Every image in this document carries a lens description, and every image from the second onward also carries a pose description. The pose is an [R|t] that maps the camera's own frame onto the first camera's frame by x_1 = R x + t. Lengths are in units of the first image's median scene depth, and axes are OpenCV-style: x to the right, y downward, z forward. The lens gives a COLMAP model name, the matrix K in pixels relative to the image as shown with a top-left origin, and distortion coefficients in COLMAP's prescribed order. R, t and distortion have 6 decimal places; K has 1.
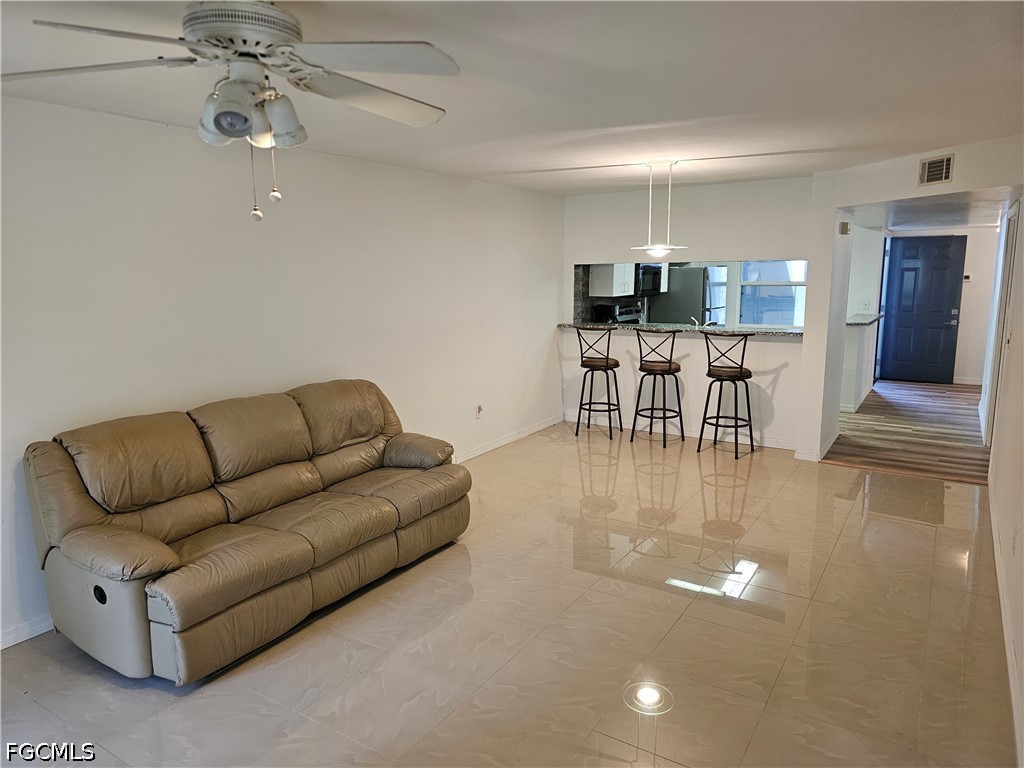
lens RADIAL K [[687.9, 0, 505.1], [0, 687.9, 383.3], [0, 0, 1]] dist [0.078497, -0.069590]
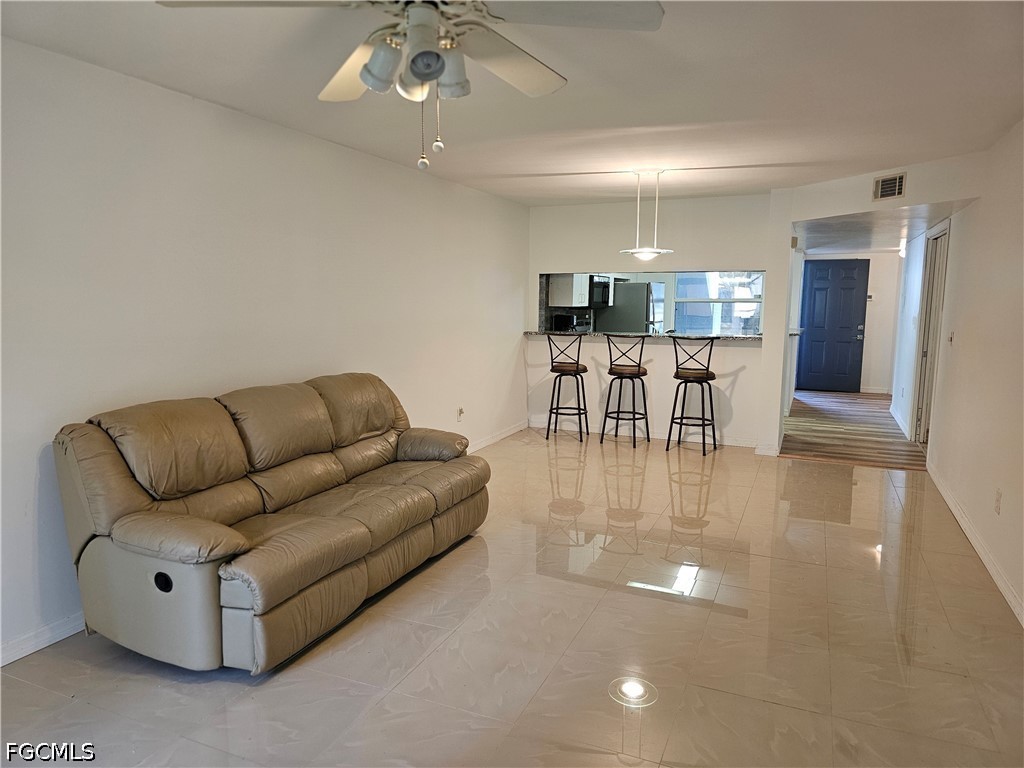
lens RADIAL K [[687.9, 0, 513.3], [0, 687.9, 387.5], [0, 0, 1]] dist [0.078497, -0.069590]
pose [[0.986610, -0.005235, 0.163014, -0.123306], [0.010921, 0.999362, -0.033999, 0.036749], [-0.162732, 0.035324, 0.986038, 0.000902]]
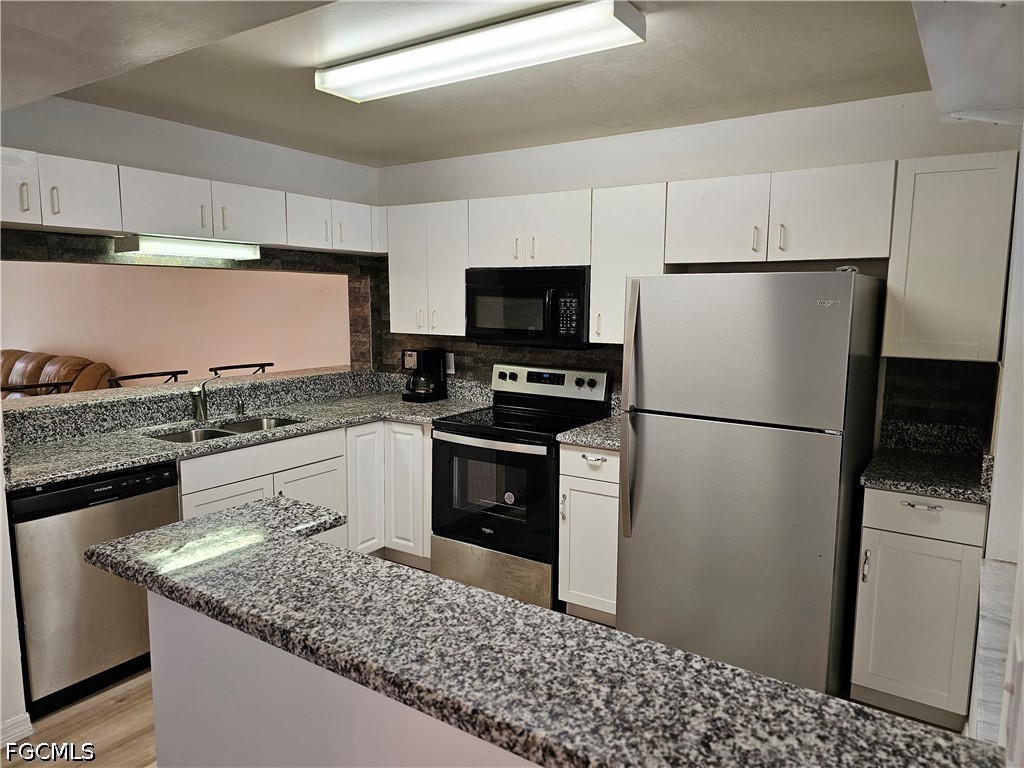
lens RADIAL K [[687.9, 0, 518.2], [0, 687.9, 381.8], [0, 0, 1]] dist [0.078497, -0.069590]
pose [[-0.011764, 0.135005, -0.990775, 0.866402], [-0.167026, 0.976658, 0.135064, -0.219805], [0.985882, 0.167074, 0.011060, 1.355989]]
